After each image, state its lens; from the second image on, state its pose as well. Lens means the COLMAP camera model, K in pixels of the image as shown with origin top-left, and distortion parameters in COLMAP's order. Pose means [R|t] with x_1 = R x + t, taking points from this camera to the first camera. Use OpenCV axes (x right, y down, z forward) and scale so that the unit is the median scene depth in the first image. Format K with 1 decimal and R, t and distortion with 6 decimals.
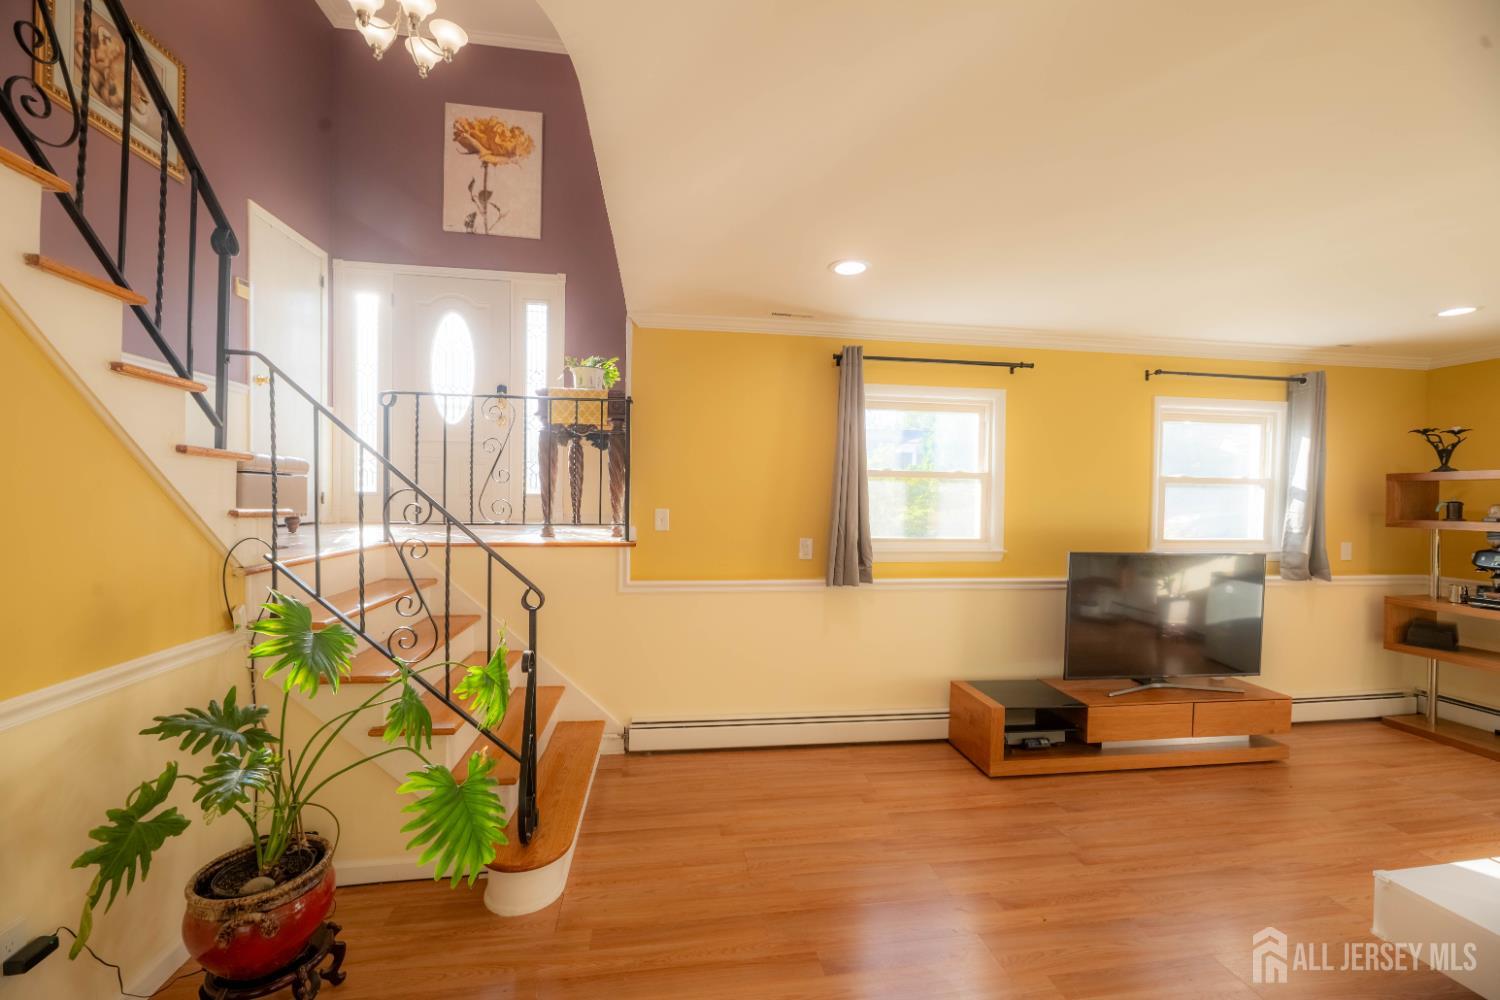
lens RADIAL K [[600.2, 0, 753.3], [0, 600.2, 508.1], [0, 0, 1]] dist [0.000256, -0.003652]
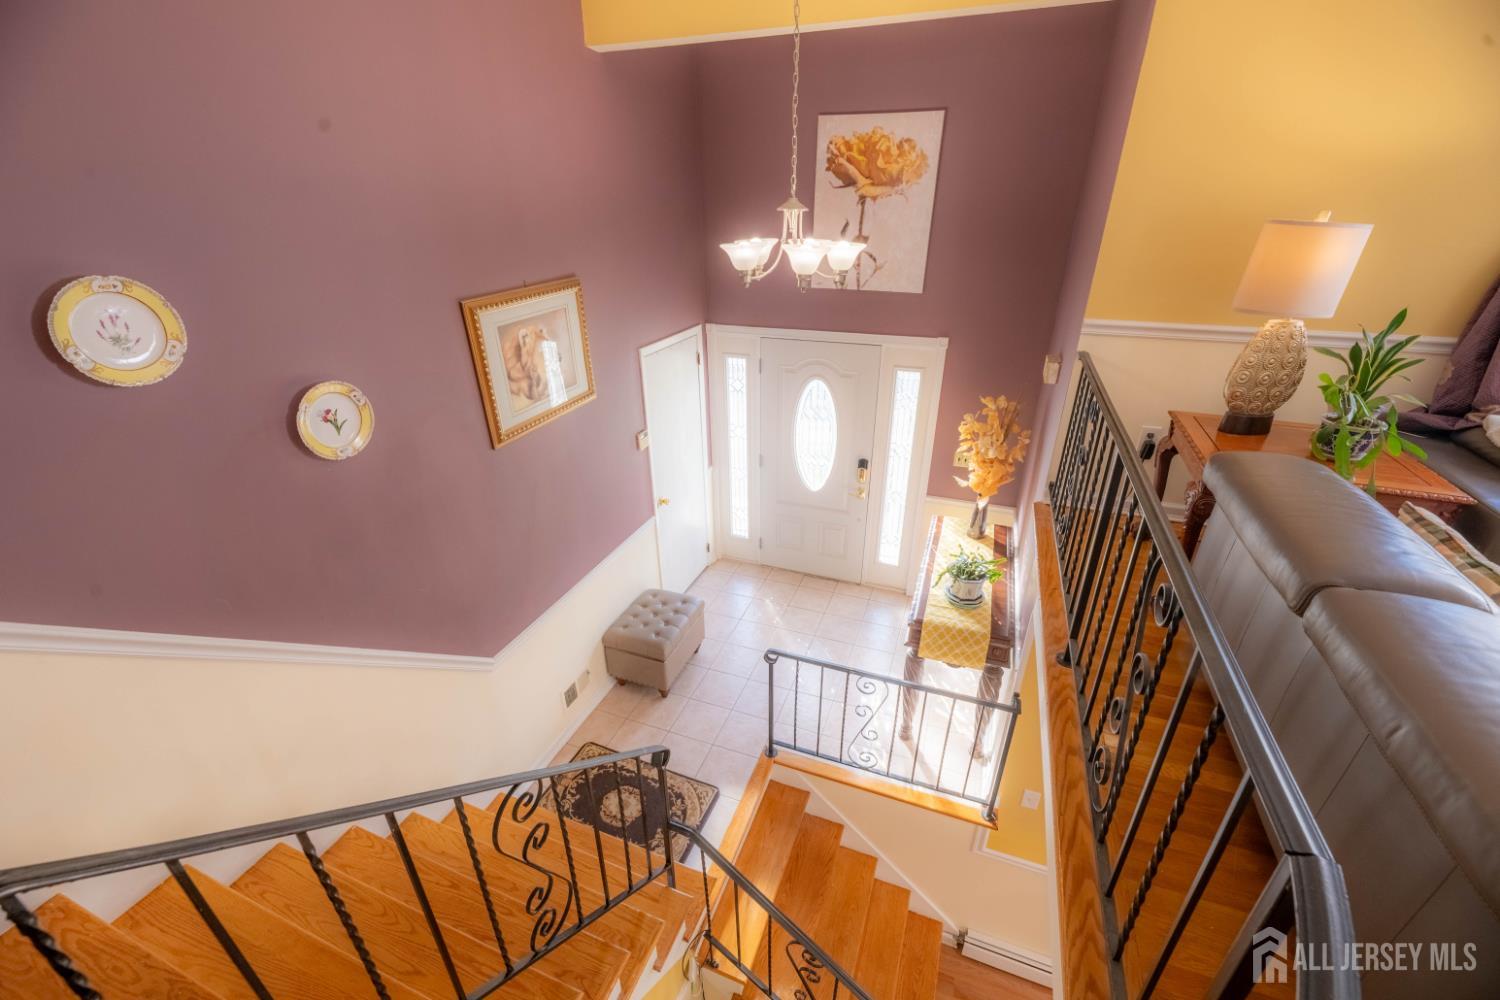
lens RADIAL K [[602.8, 0, 753.6], [0, 602.8, 507.8], [0, 0, 1]] dist [-0.000305, -0.004300]
pose [[0.871610, 0.201025, -0.447085, -0.177455], [0.011948, 0.903063, 0.429341, -0.700923], [0.490055, -0.379560, 0.784717, 0.206673]]
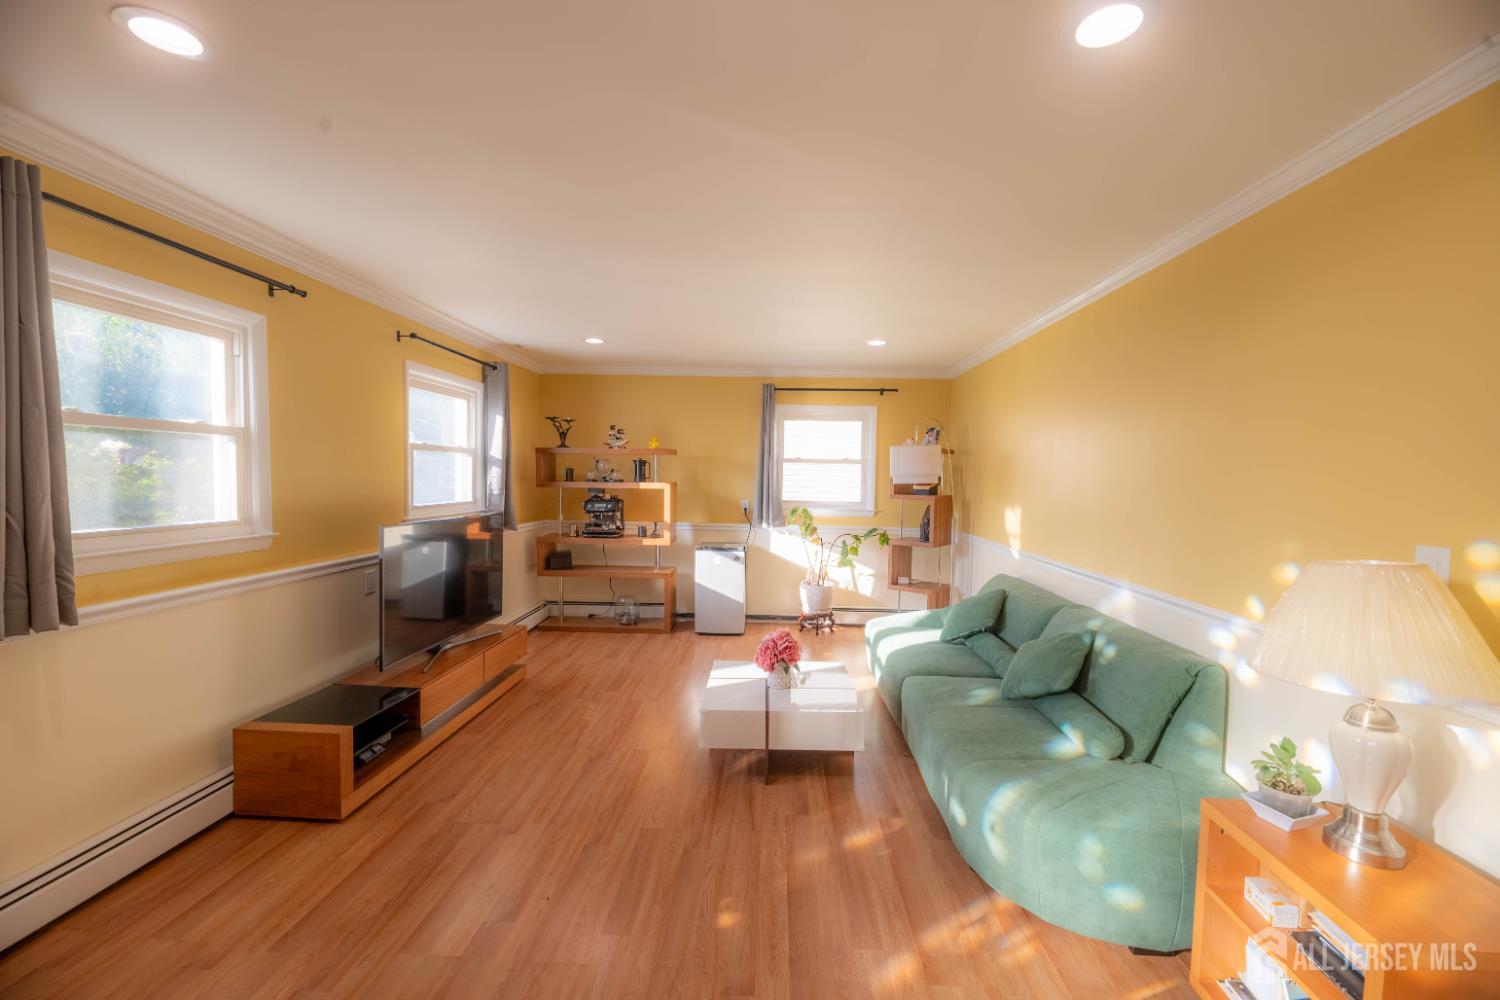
lens RADIAL K [[602.8, 0, 753.6], [0, 602.8, 507.8], [0, 0, 1]] dist [-0.000305, -0.004300]
pose [[0.185634, -0.063207, 0.980584, -0.200544], [0.003374, 0.997964, 0.063688, -0.006763], [-0.982613, -0.008514, 0.185470, 0.260937]]
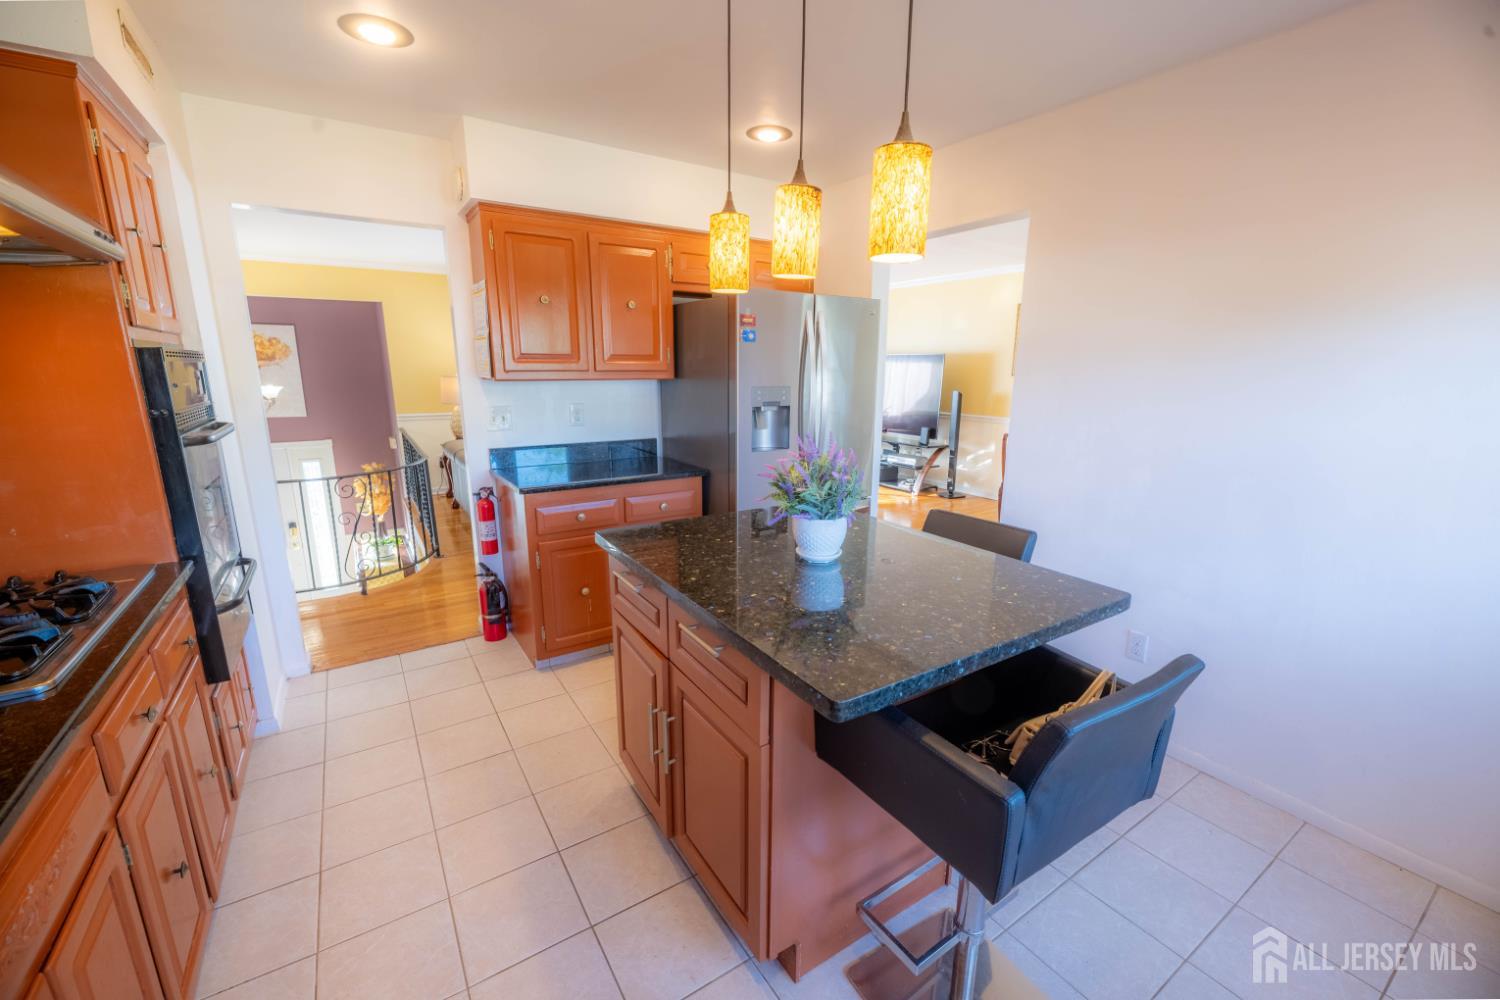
lens RADIAL K [[602.8, 0, 753.6], [0, 602.8, 507.8], [0, 0, 1]] dist [-0.000305, -0.004300]
pose [[0.908792, -0.104329, 0.403997, 0.001388], [0.015837, 0.976163, 0.216461, -0.688823], [-0.416950, -0.190320, 0.888781, -0.929980]]
